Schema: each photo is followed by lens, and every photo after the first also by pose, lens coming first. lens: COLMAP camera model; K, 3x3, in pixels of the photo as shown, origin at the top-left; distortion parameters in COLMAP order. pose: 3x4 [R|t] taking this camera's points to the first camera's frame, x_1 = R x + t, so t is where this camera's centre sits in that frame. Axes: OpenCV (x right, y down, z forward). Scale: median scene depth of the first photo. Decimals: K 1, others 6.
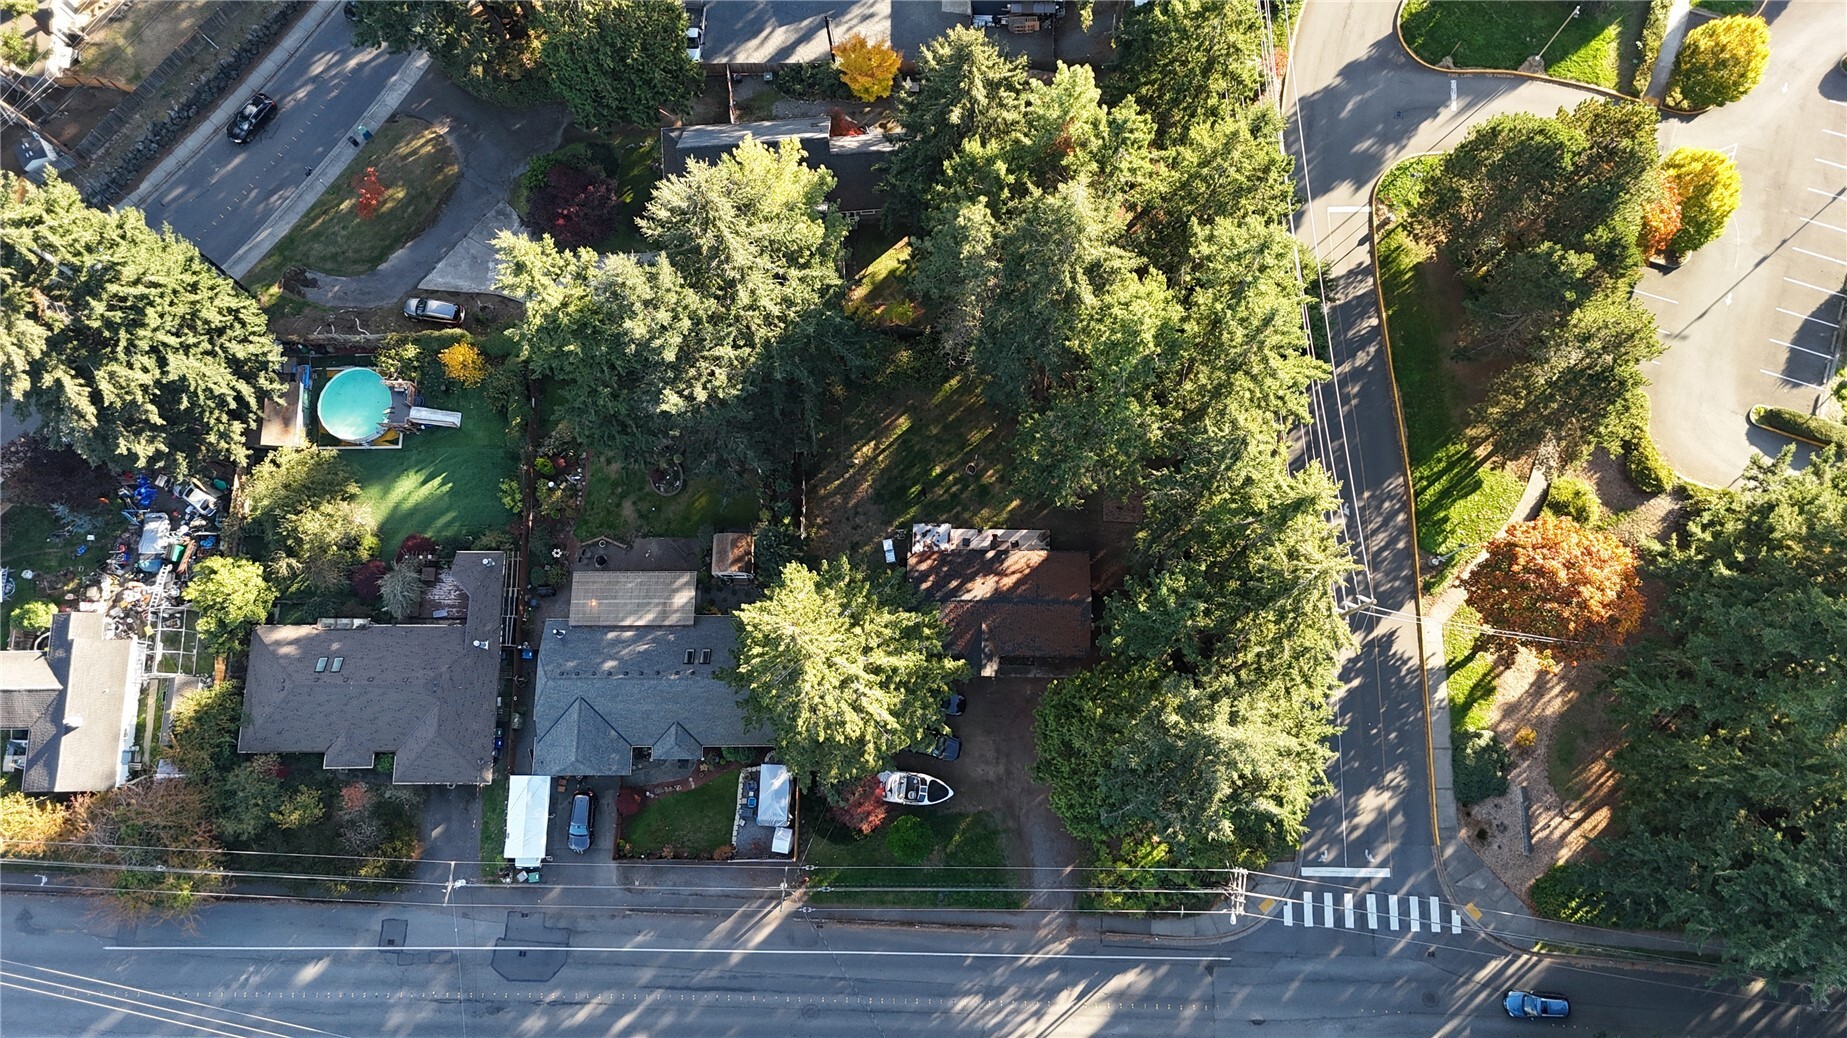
lens RADIAL K [[1347.6, 0, 923.6], [0, 1347.6, 515.5], [0, 0, 1]] dist [0.073936, -0.066090]
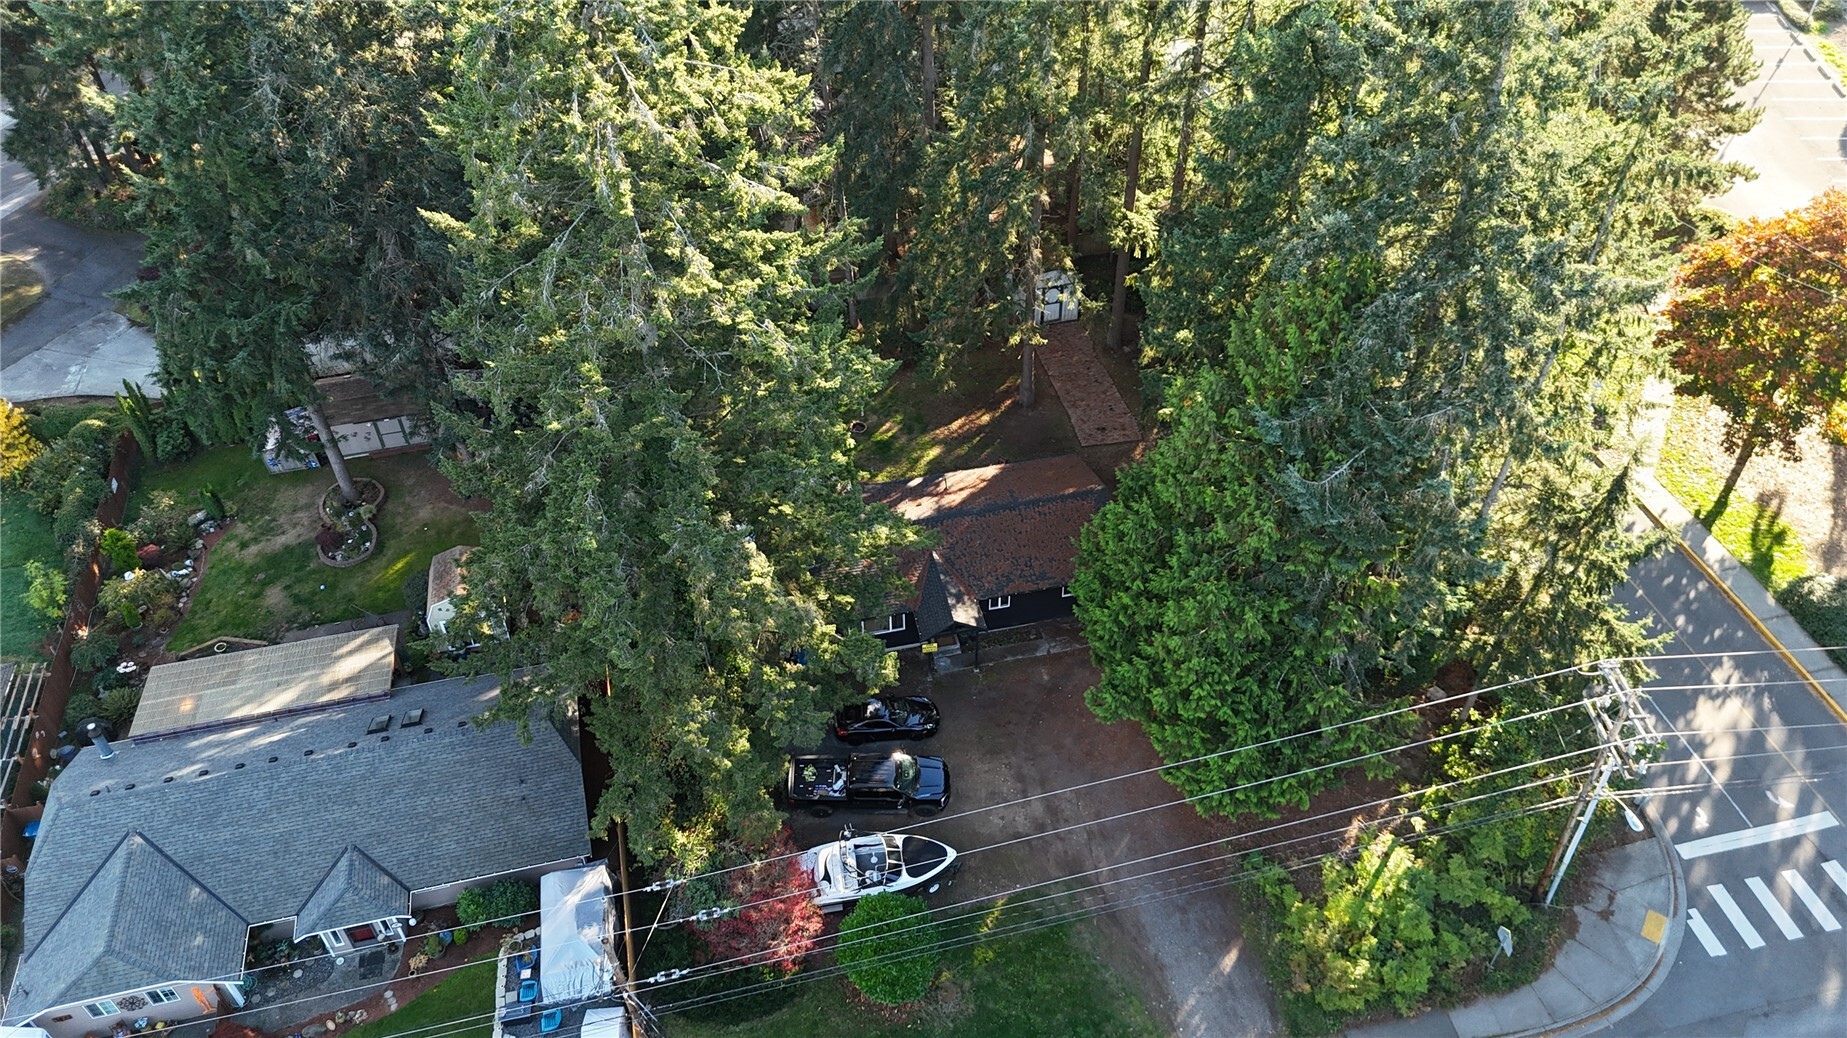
lens RADIAL K [[1347.6, 0, 923.6], [0, 1347.6, 515.5], [0, 0, 1]] dist [0.073936, -0.066090]
pose [[0.970373, -0.162598, 0.178714, -0.055046], [0.236501, 0.790564, -0.564868, 0.375254], [-0.049438, 0.590399, 0.805596, 0.536222]]
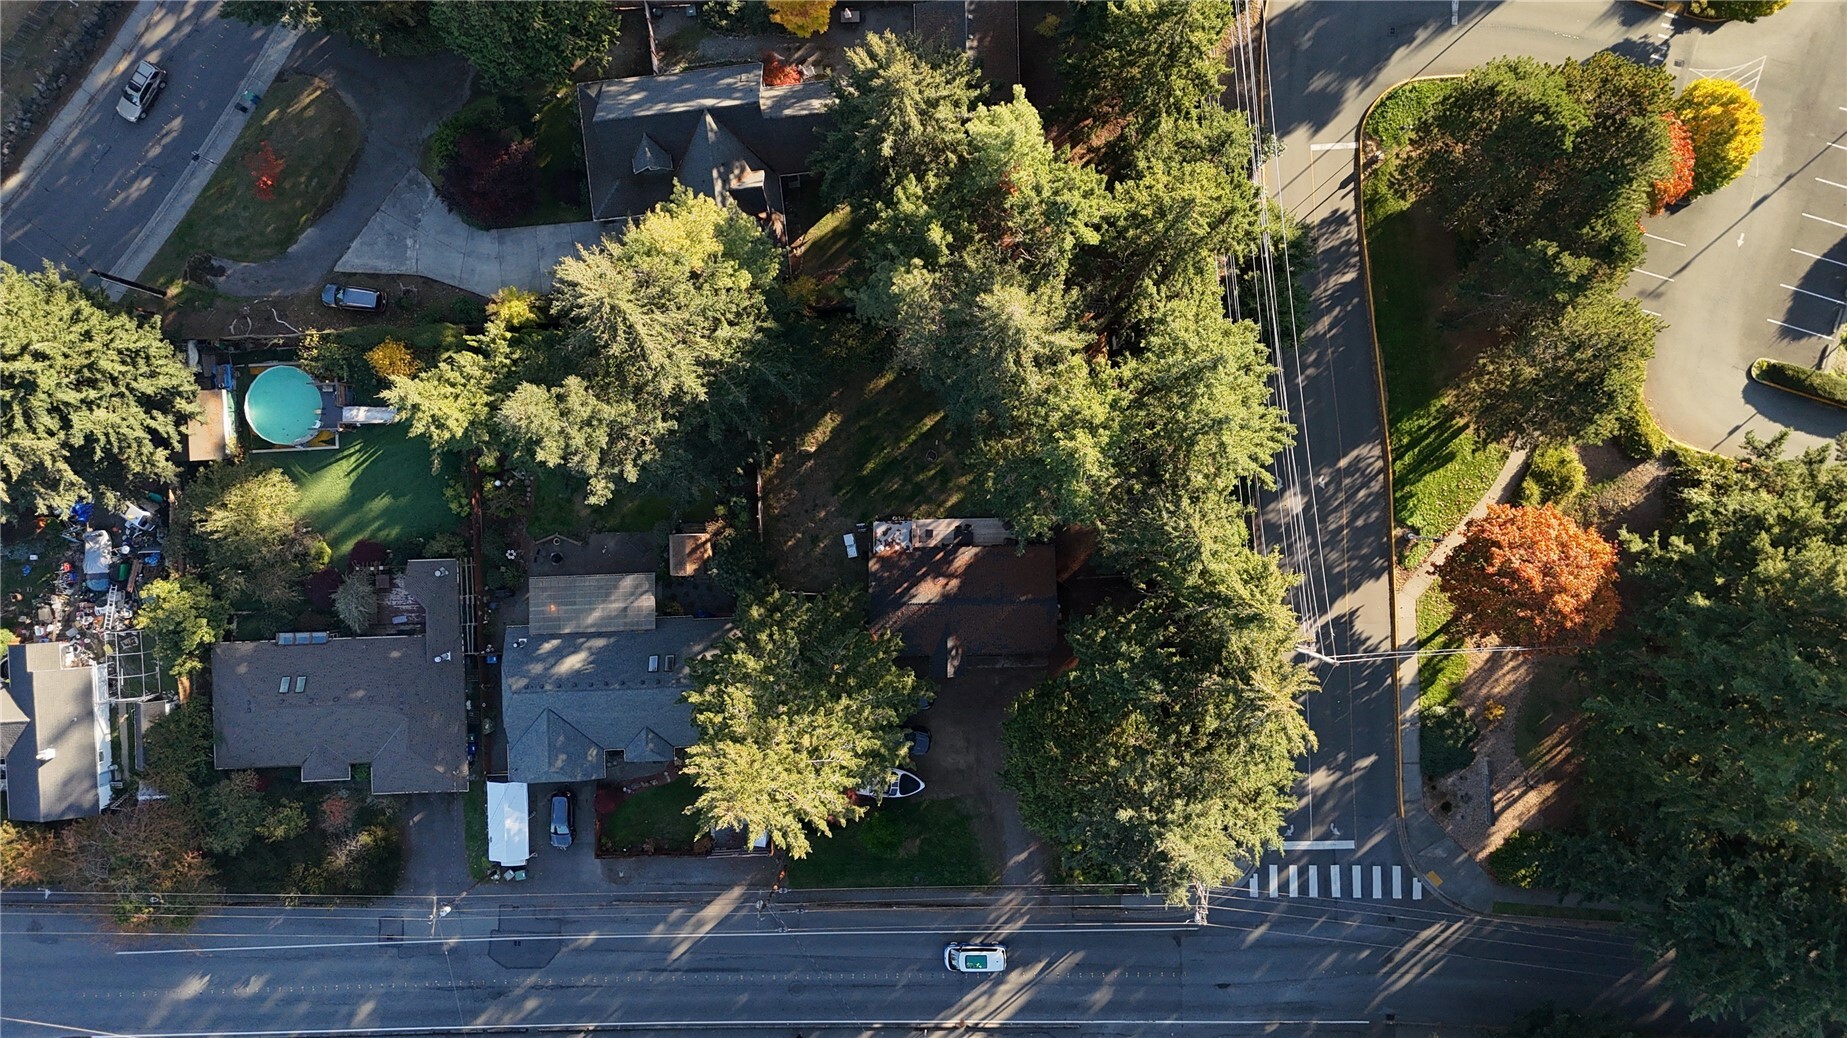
lens RADIAL K [[1347.6, 0, 923.6], [0, 1347.6, 515.5], [0, 0, 1]] dist [0.073936, -0.066090]
pose [[0.999145, -0.040100, -0.010067, 0.038843], [0.041329, 0.975462, 0.216256, -0.207979], [0.001148, -0.216487, 0.976285, 0.055688]]
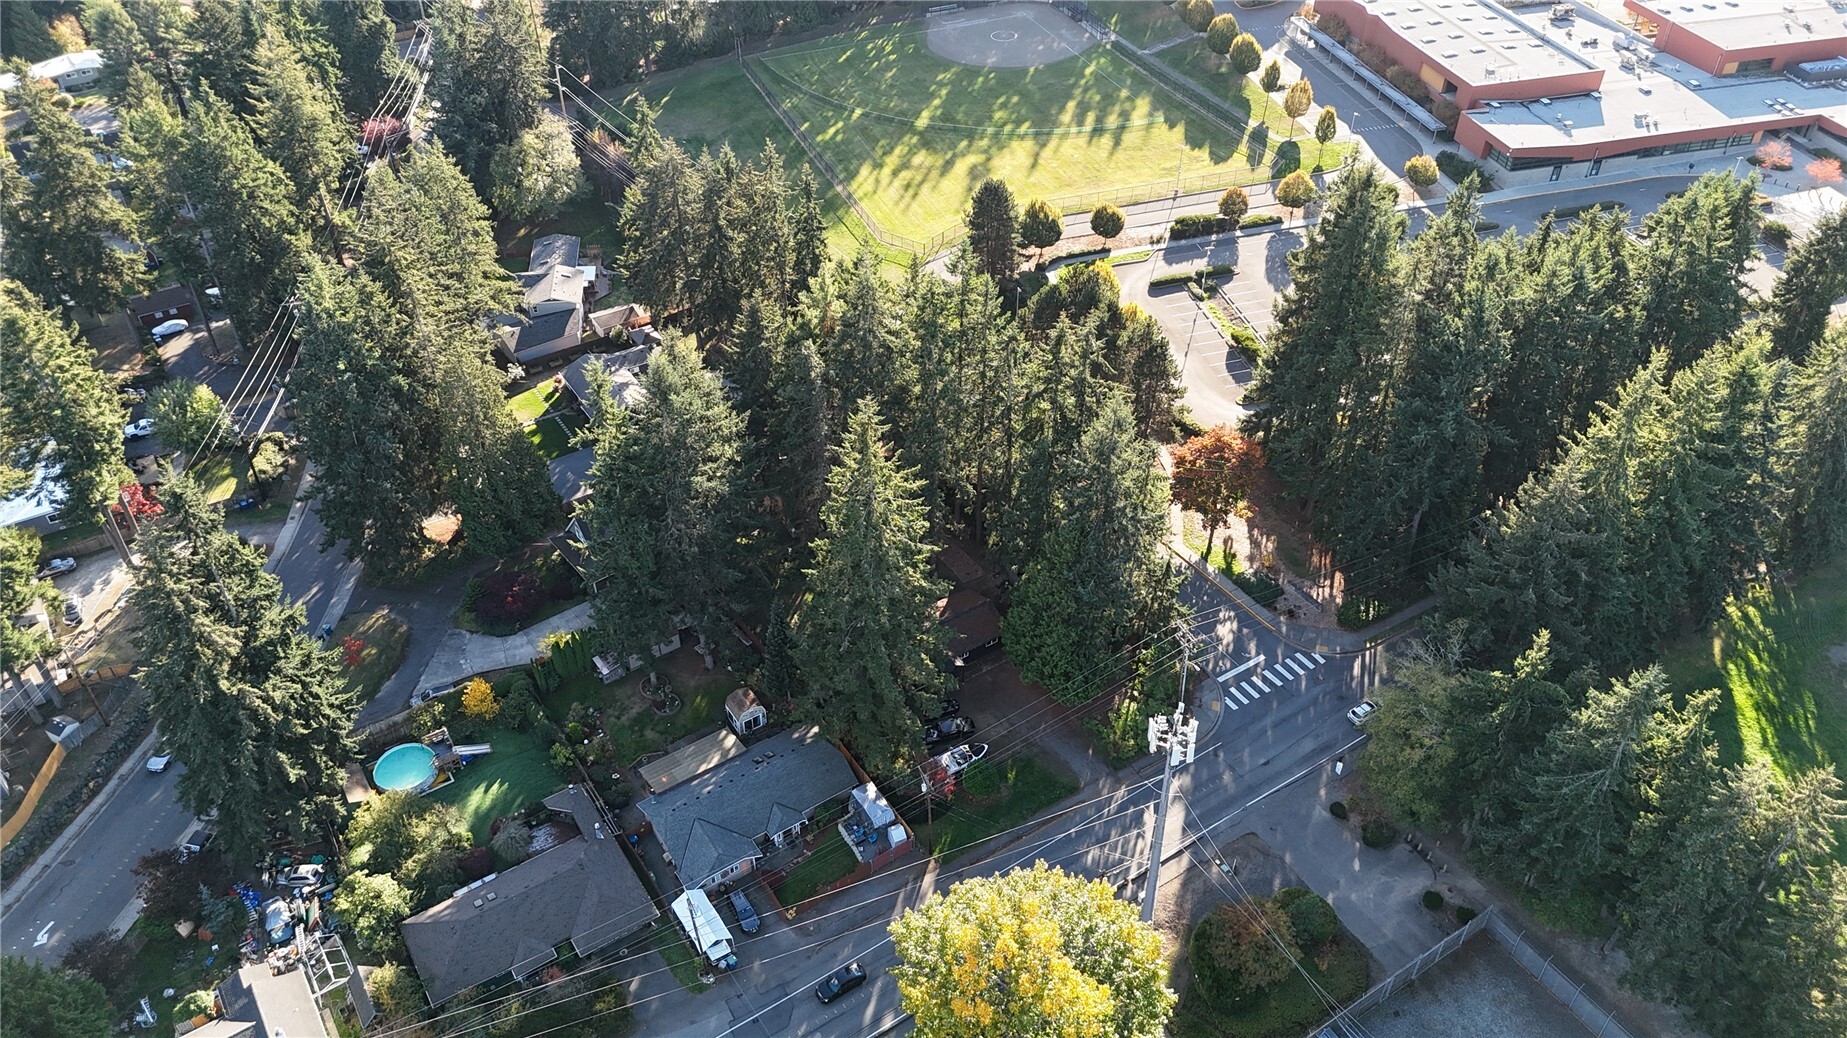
lens RADIAL K [[1347.6, 0, 923.6], [0, 1347.6, 515.5], [0, 0, 1]] dist [0.073936, -0.066090]
pose [[0.827687, -0.351786, 0.437242, -0.516838], [0.549226, 0.667803, -0.502384, 0.672198], [-0.115260, 0.655961, 0.745942, -0.114328]]
